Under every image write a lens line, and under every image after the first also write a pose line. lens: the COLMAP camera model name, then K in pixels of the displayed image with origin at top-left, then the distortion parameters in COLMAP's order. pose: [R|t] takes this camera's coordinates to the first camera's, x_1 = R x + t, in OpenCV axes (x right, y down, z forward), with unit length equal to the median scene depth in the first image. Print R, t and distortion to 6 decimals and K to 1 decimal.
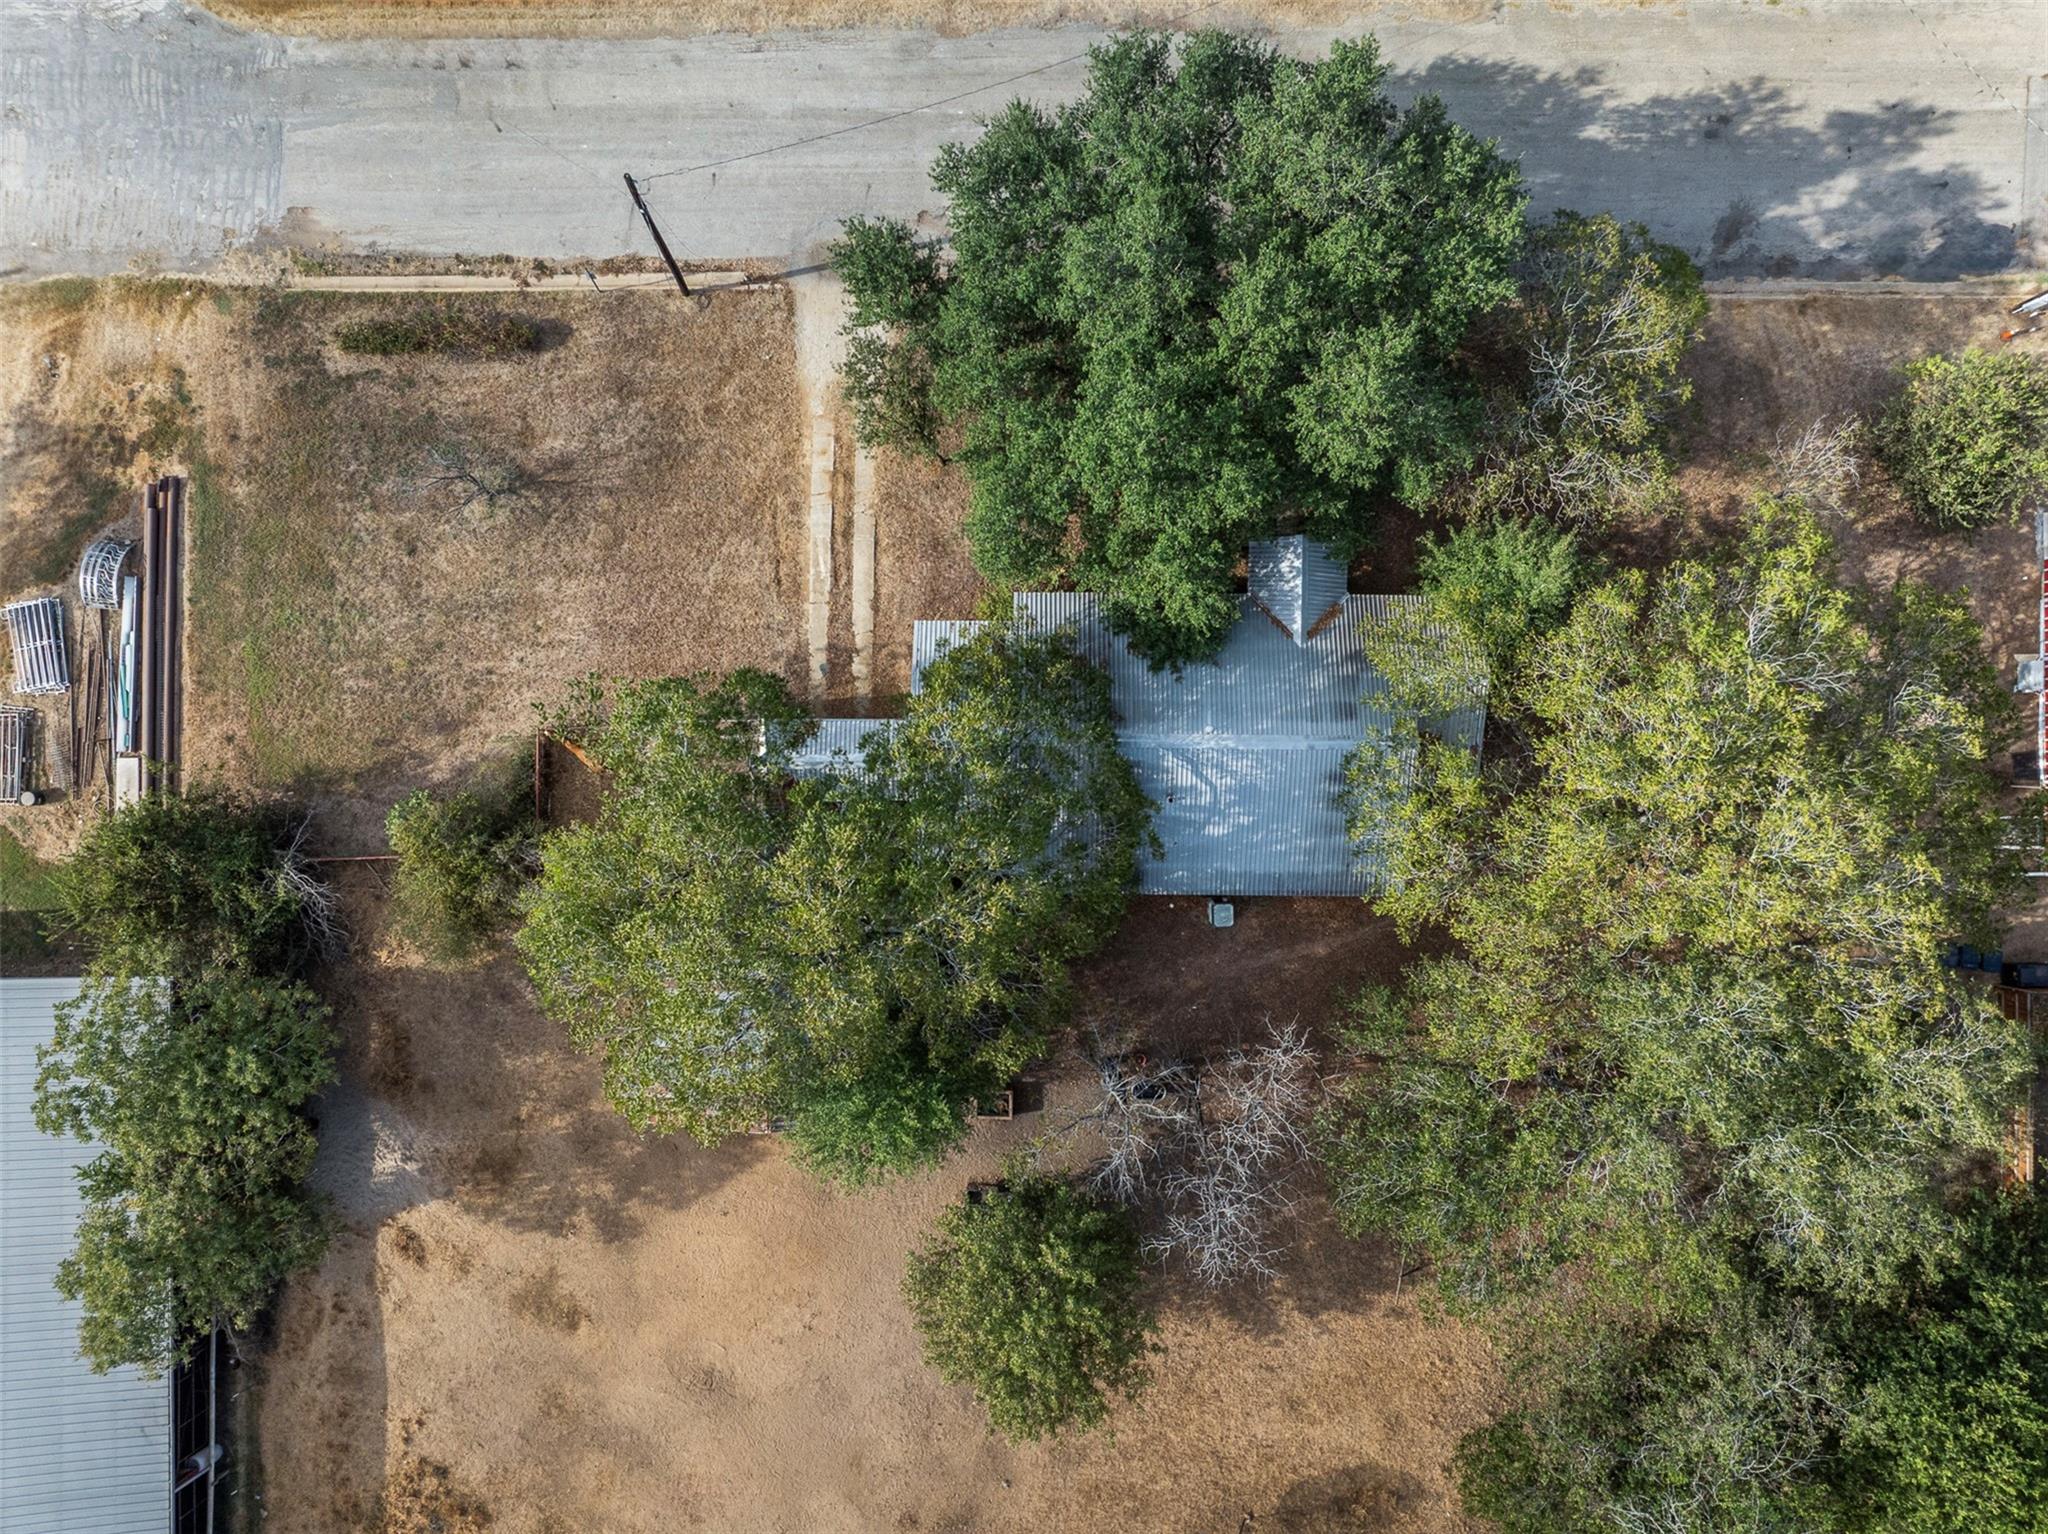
lens RADIAL K [[1433.2, 0, 1030.6], [0, 1433.2, 760.3], [0, 0, 1]] dist [-0.040942, 0.018843]
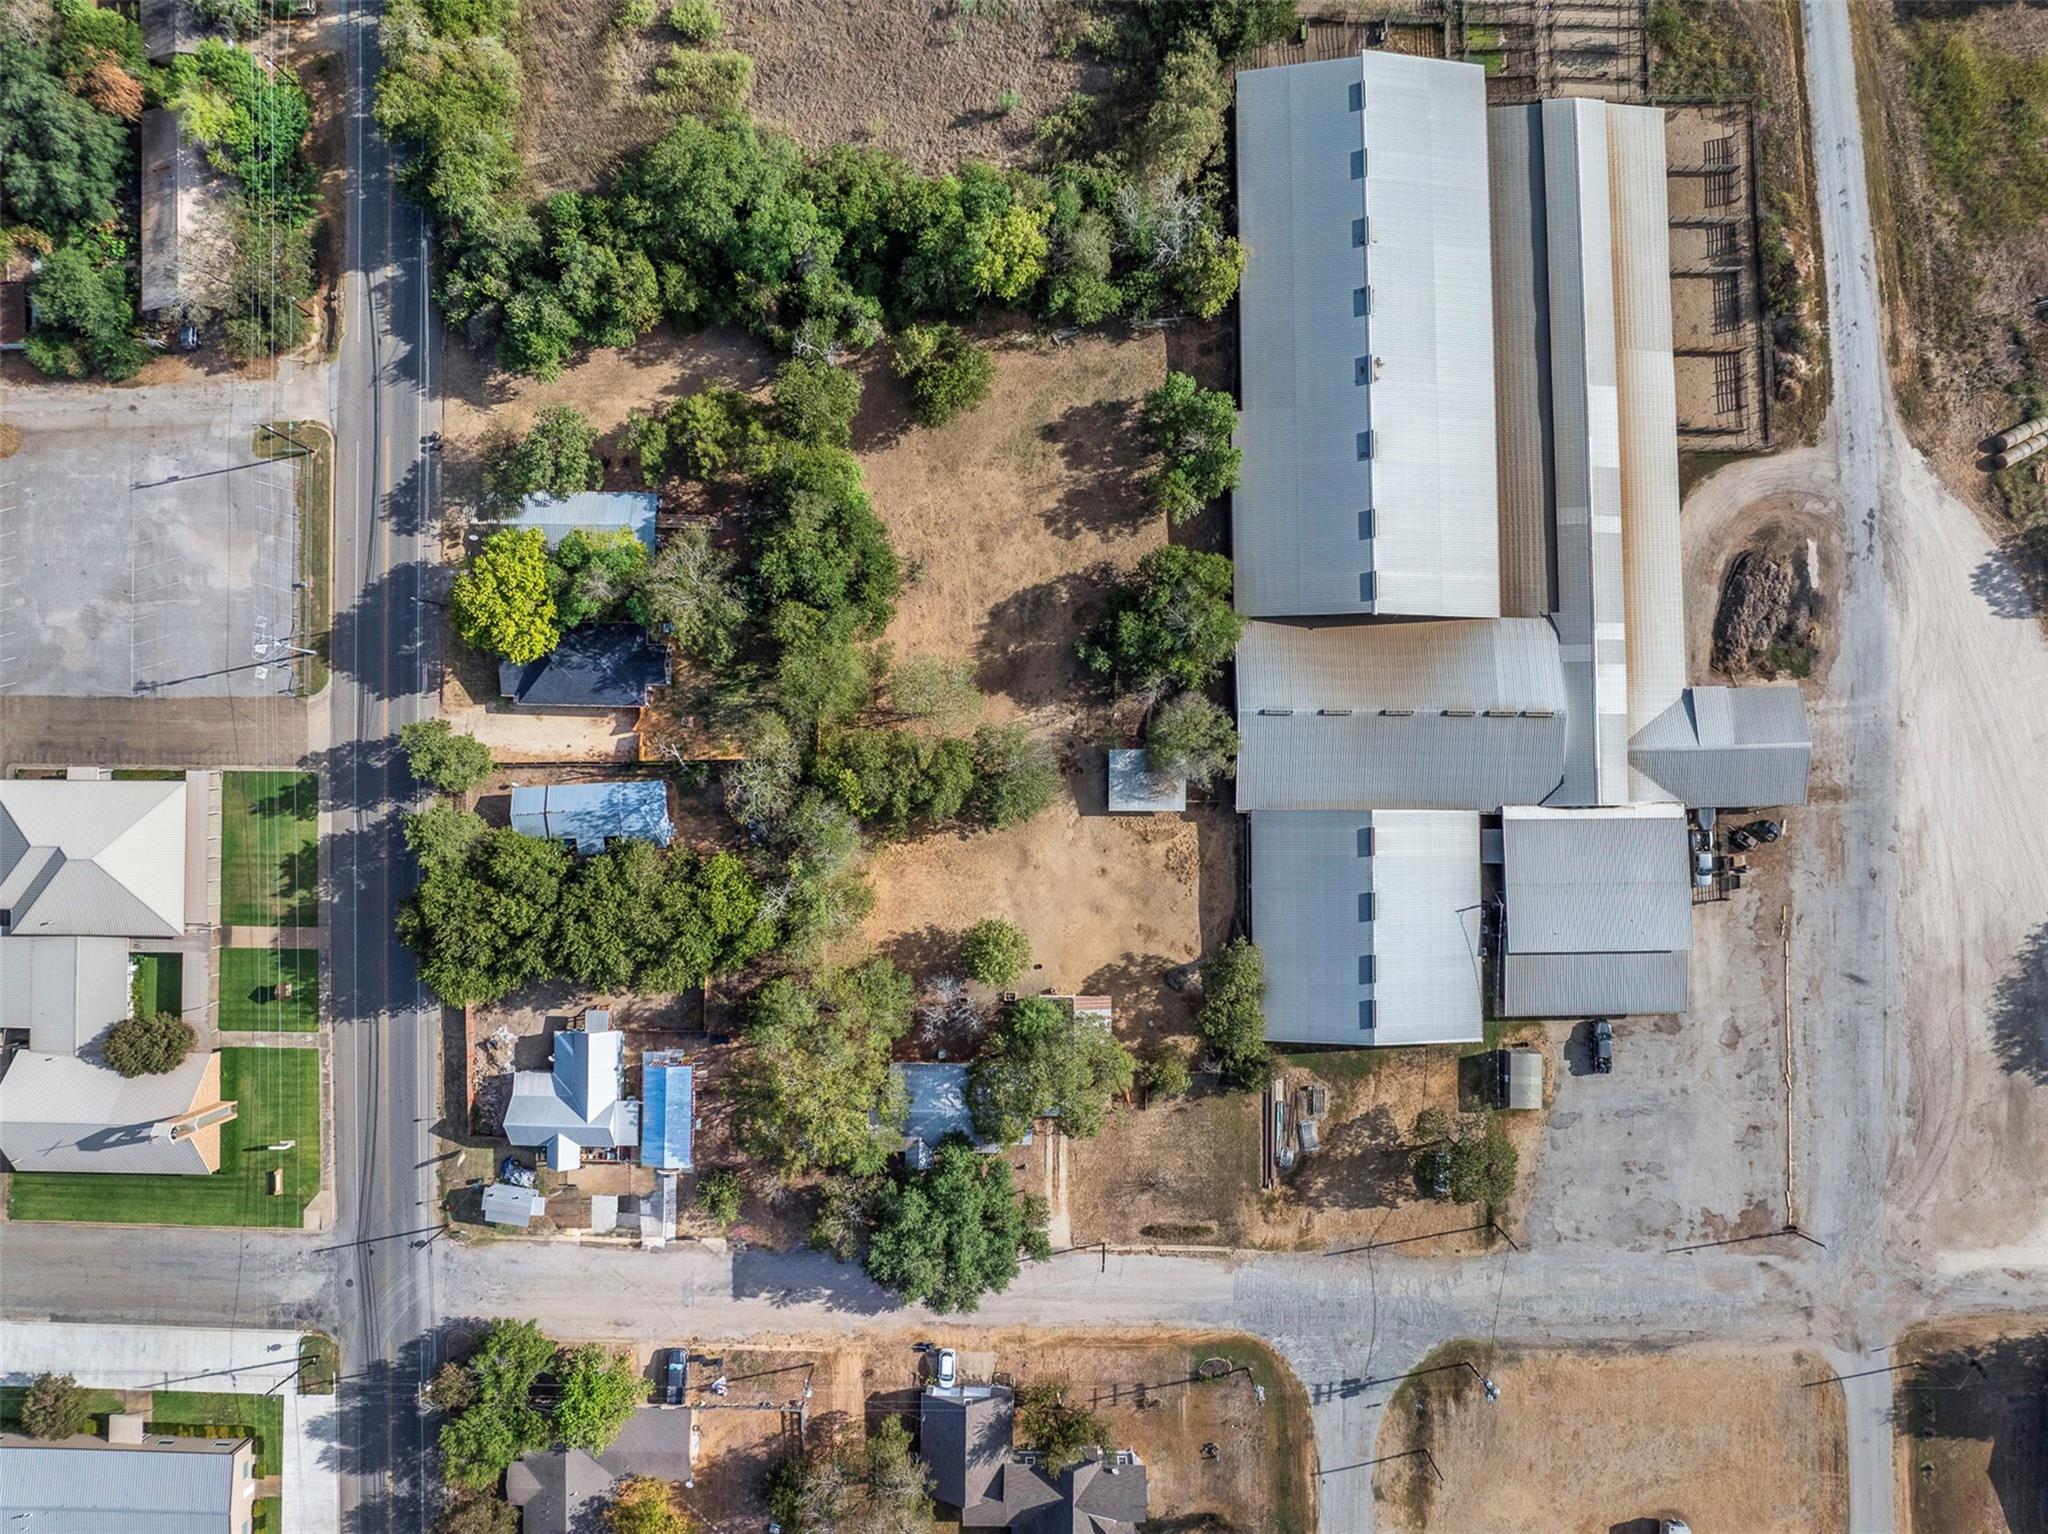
lens RADIAL K [[1433.2, 0, 1031.7], [0, 1433.2, 758.4], [0, 0, 1]] dist [-0.040942, 0.018843]
pose [[-0.999937, -0.005373, 0.009860, -0.110239], [0.005875, -0.998652, 0.051564, 0.648503], [0.009569, 0.051618, 0.998621, -2.456652]]
